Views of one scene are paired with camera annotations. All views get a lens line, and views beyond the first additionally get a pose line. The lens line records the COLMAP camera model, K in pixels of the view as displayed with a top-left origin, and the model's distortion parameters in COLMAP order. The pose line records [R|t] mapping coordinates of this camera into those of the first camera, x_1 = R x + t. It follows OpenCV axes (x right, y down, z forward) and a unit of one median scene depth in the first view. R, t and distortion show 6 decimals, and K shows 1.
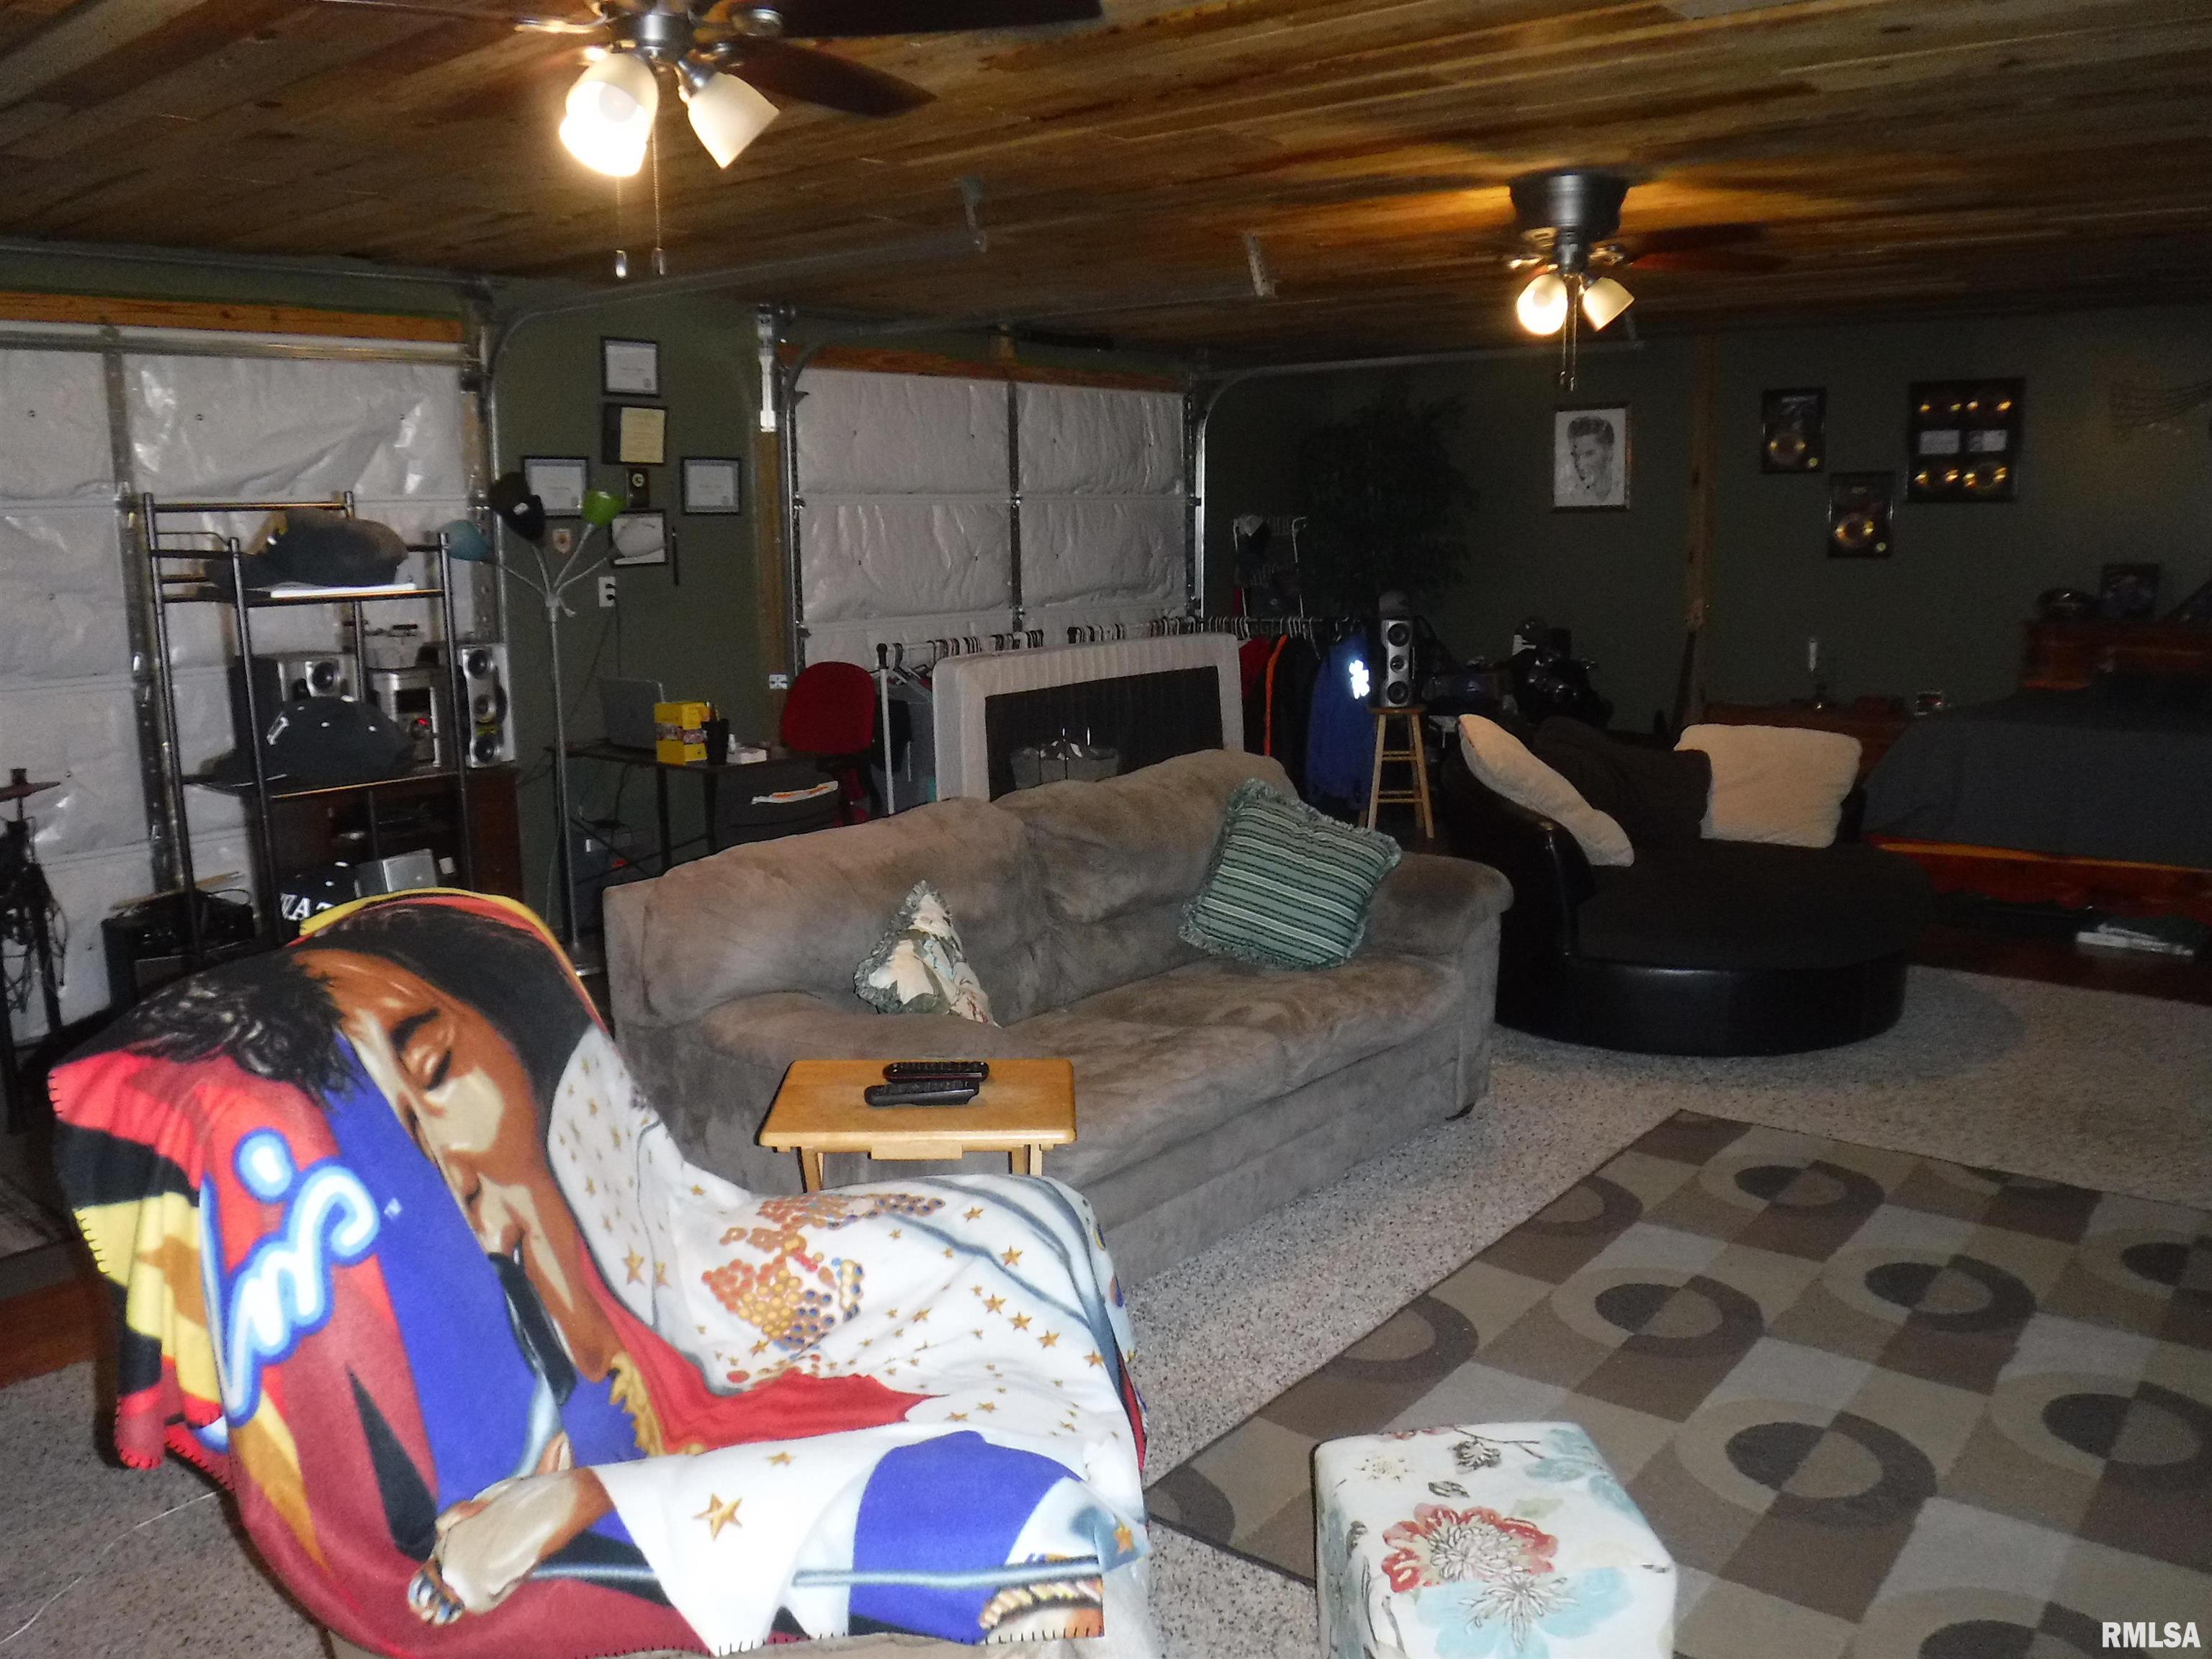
lens RADIAL K [[1822.8, 0, 1118.6], [0, 1822.8, 843.1], [0, 0, 1]] dist [-0.093702, 0.052564]
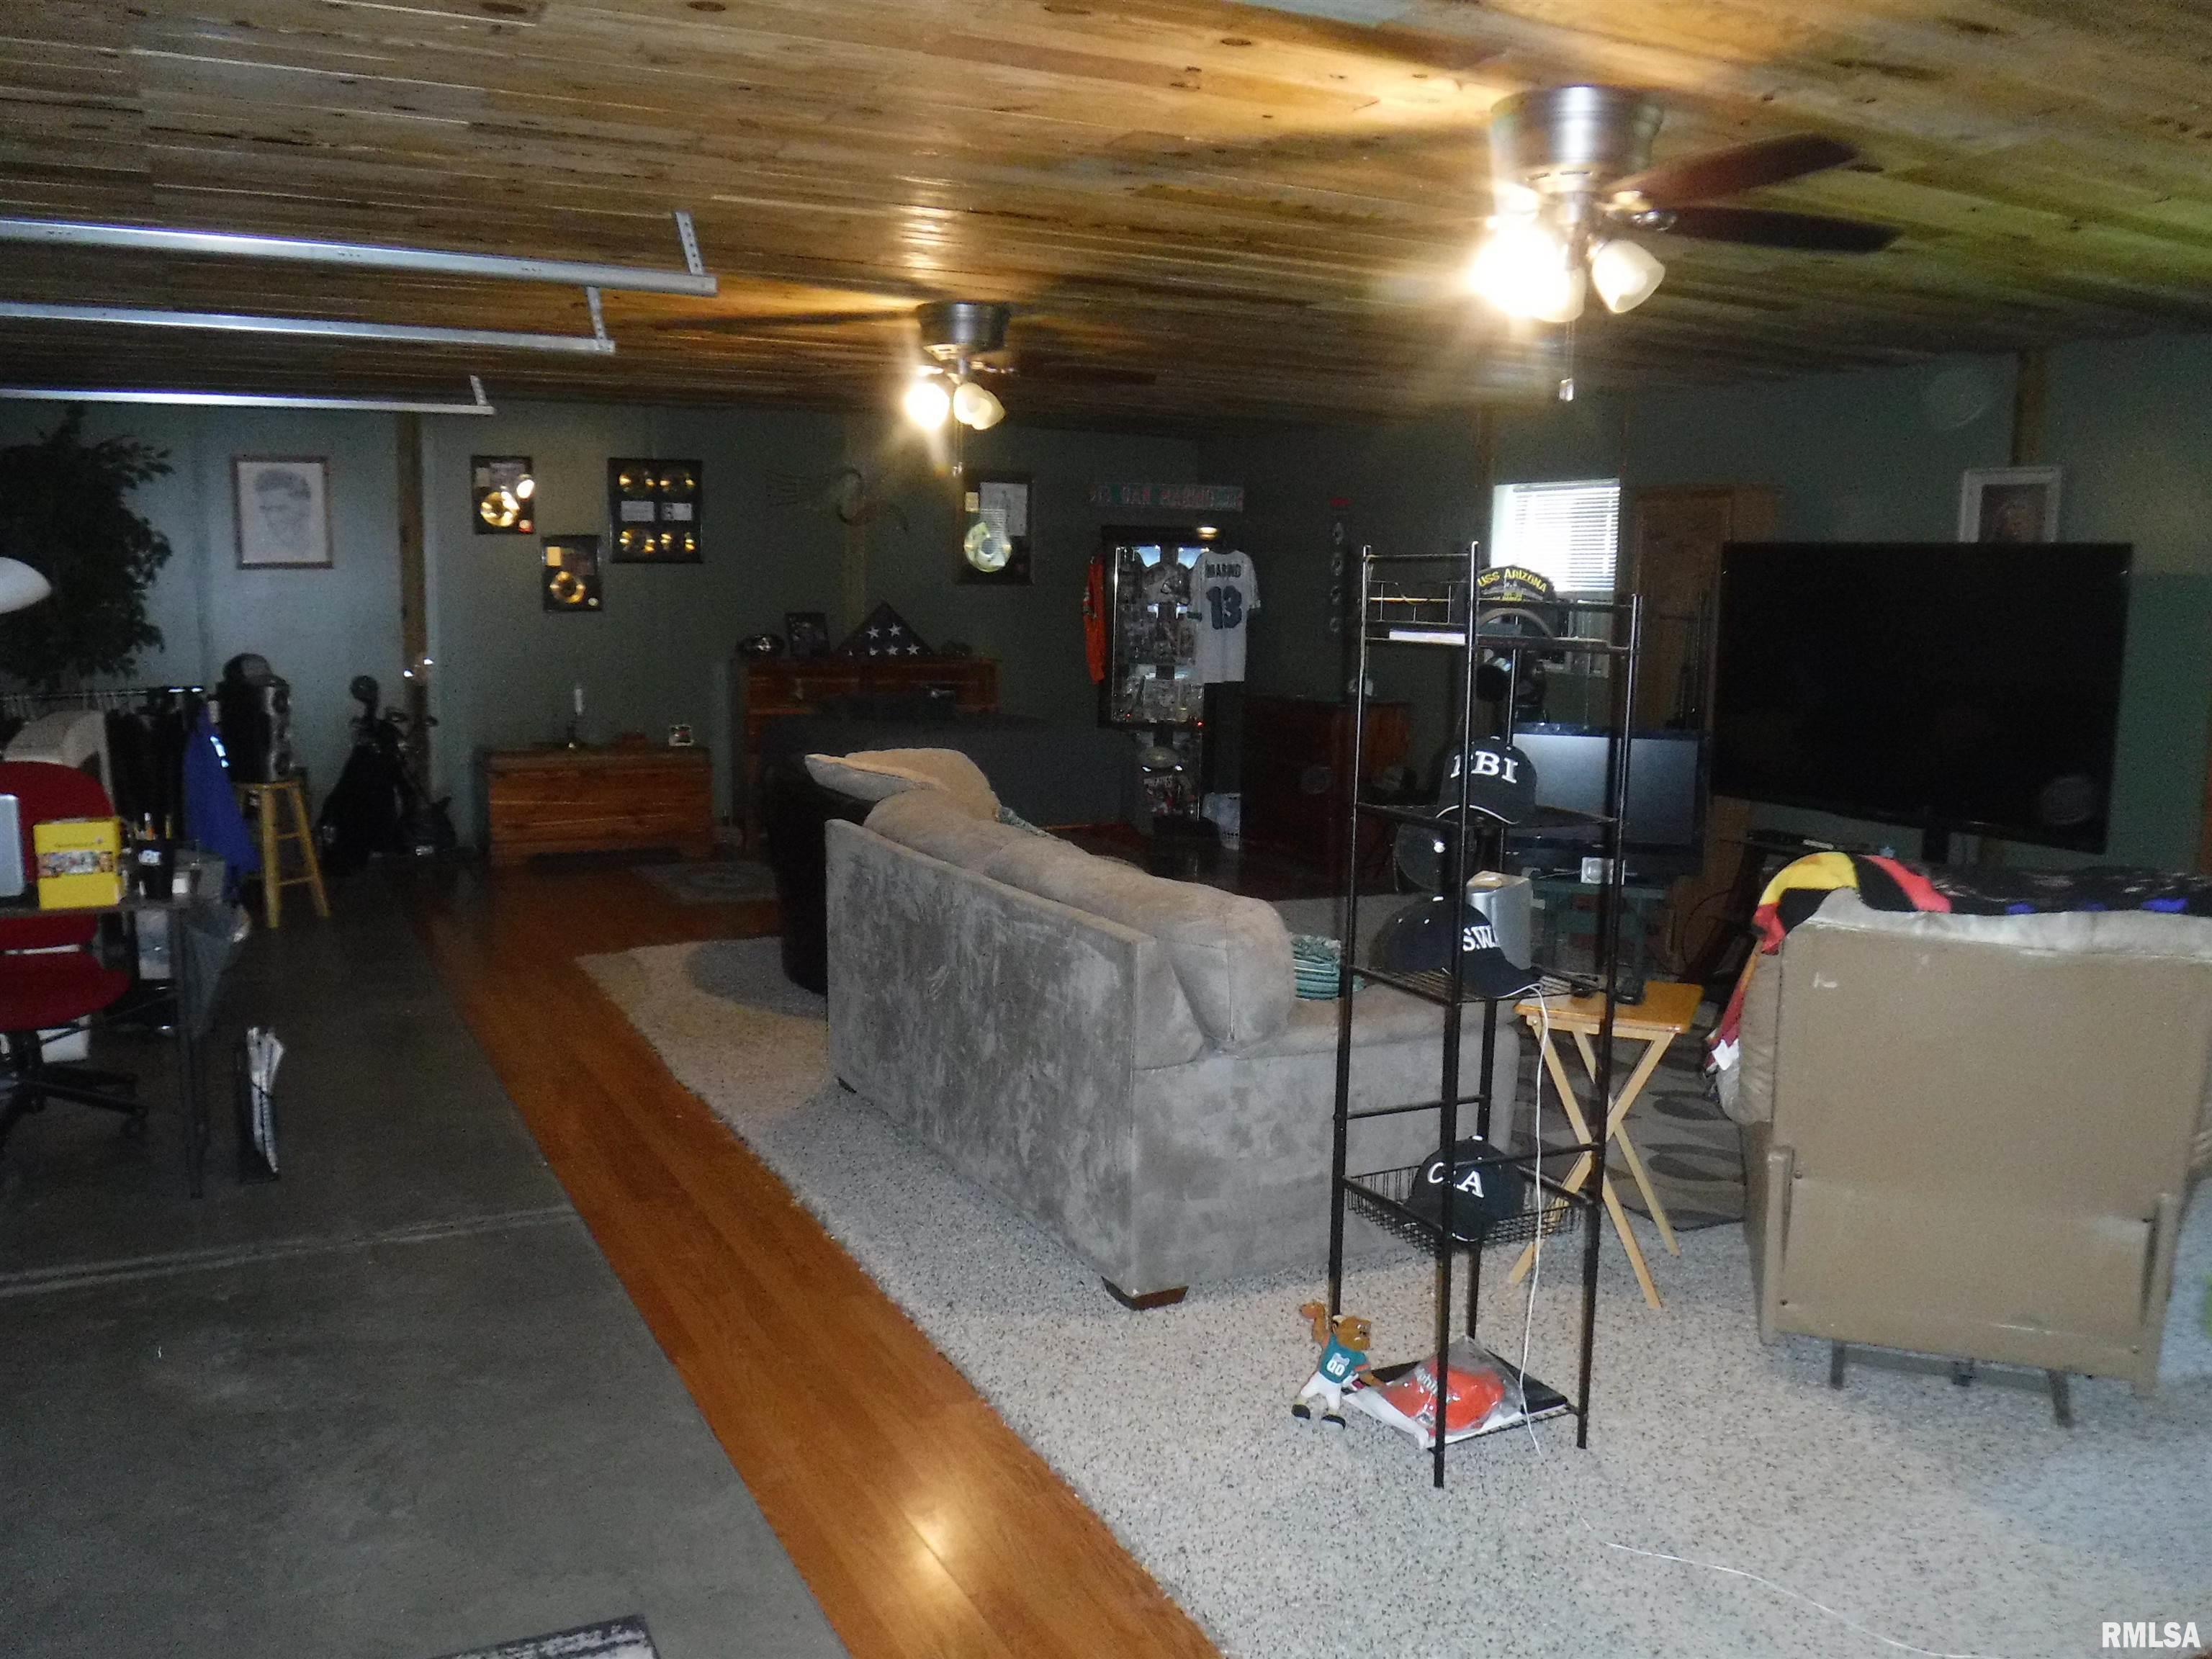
lens RADIAL K [[1822.8, 0, 1118.6], [0, 1822.8, 843.1], [0, 0, 1]] dist [-0.093702, 0.052564]
pose [[0.414659, -0.116140, 0.902535, -0.494427], [0.143724, 0.987732, 0.061070, -0.037957], [-0.898555, 0.104392, 0.426264, 0.239915]]
